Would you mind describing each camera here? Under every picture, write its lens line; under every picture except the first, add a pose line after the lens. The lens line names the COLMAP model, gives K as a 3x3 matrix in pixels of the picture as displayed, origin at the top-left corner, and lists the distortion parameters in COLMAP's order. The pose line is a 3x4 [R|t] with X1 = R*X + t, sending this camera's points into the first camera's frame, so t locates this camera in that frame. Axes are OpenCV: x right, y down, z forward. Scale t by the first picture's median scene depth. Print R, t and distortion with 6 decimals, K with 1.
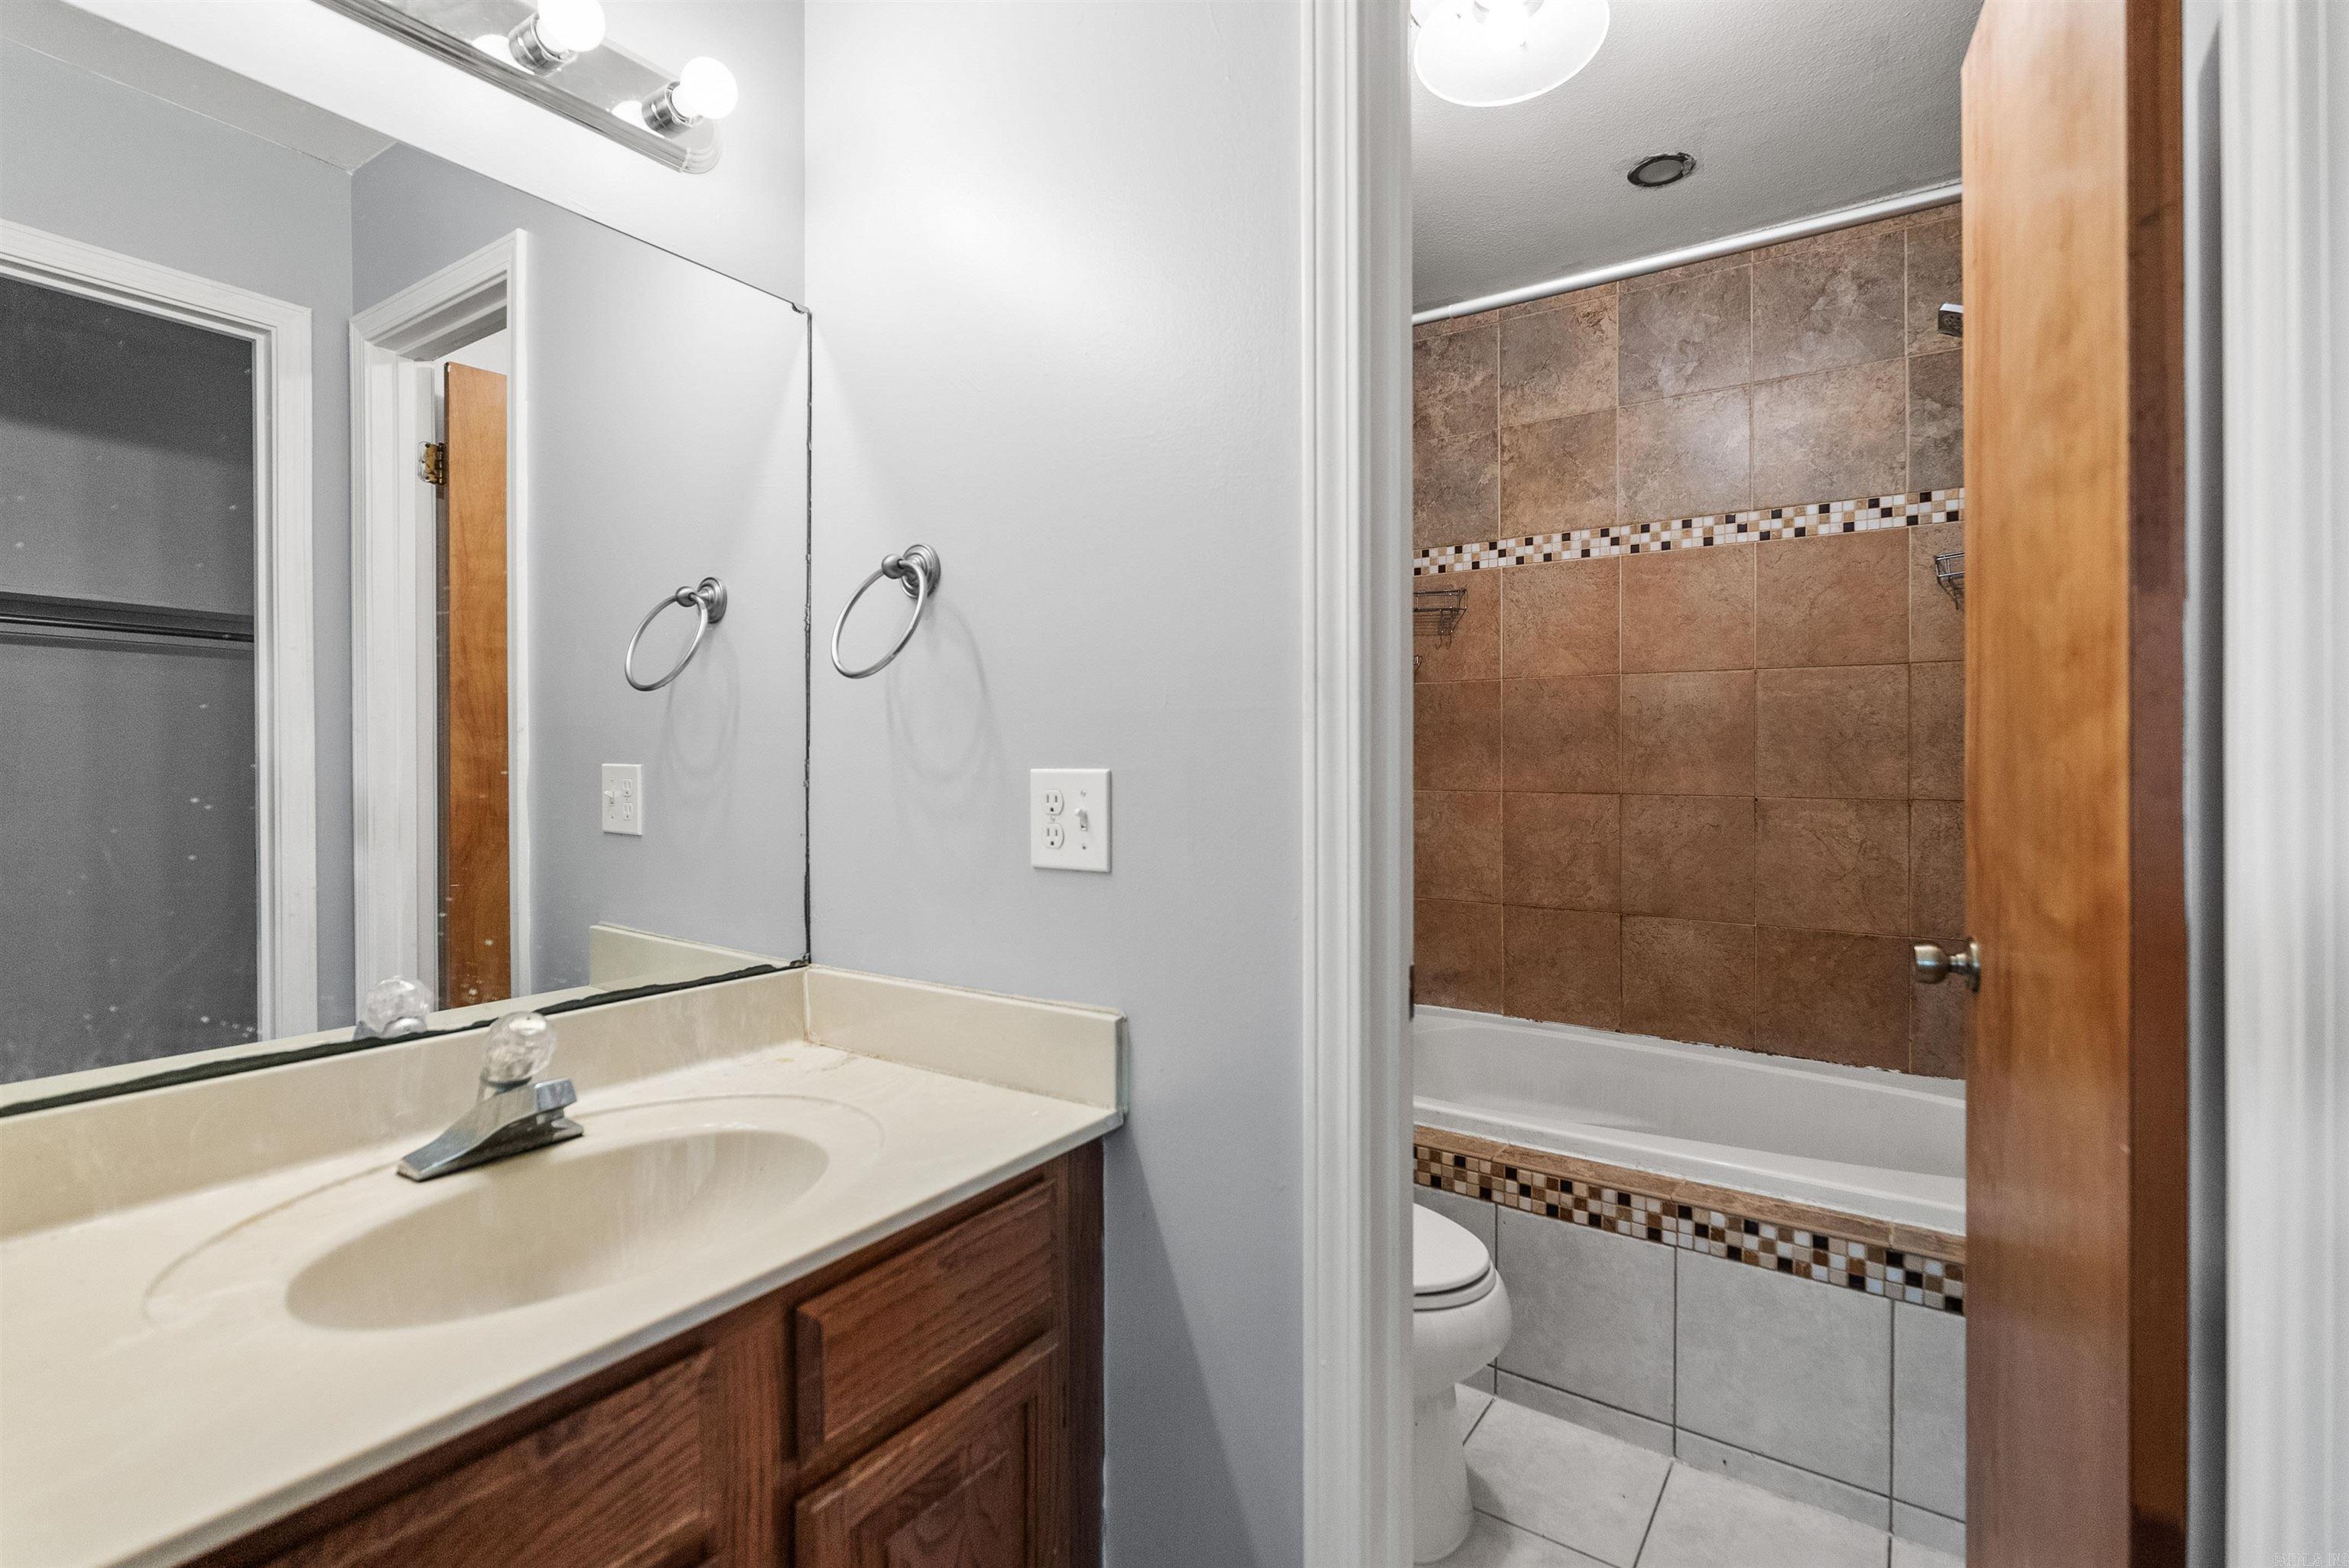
lens RADIAL K [[1076.5, 0, 1178.5], [0, 1076.5, 771.3], [0, 0, 1]] dist [0.004261, 0.000368]
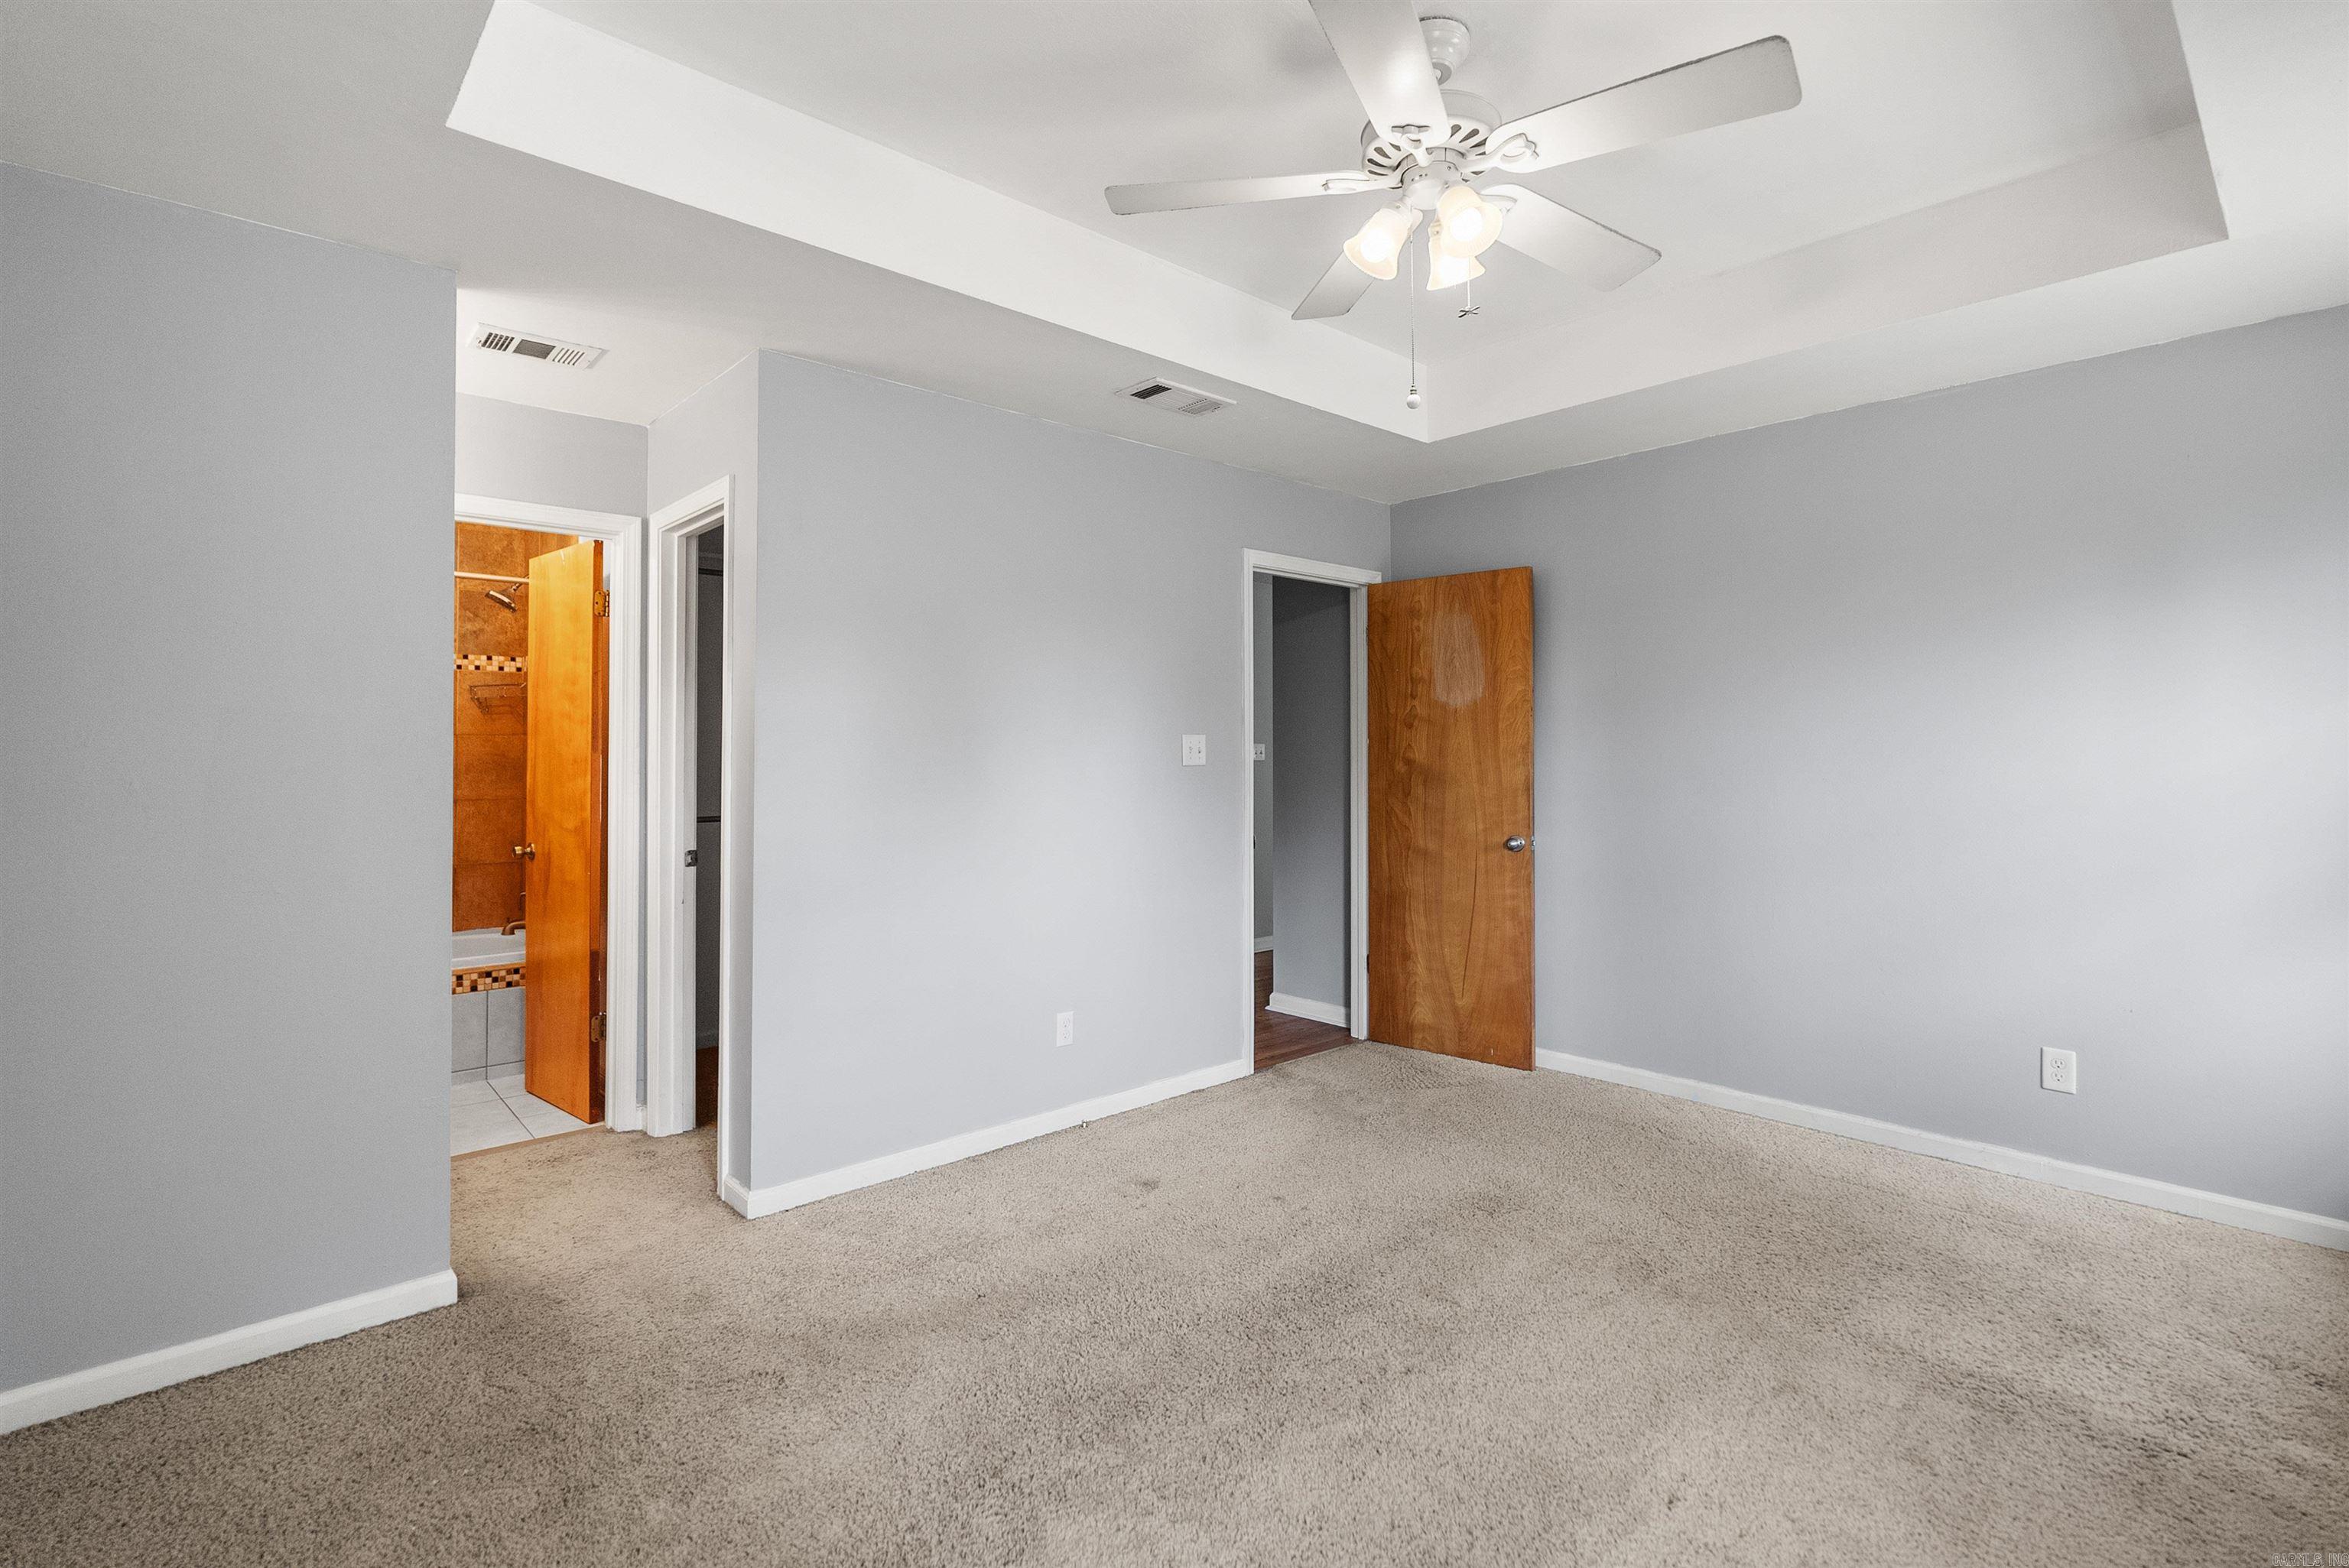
lens RADIAL K [[1076.5, 0, 1184.8], [0, 1076.5, 767.4], [0, 0, 1]] dist [0.004261, 0.000368]
pose [[0.243019, 0.000958, 0.970021, -1.829743], [-0.000073, 1.000000, -0.000969, -0.060469], [-0.970021, 0.000165, 0.243019, -1.589250]]
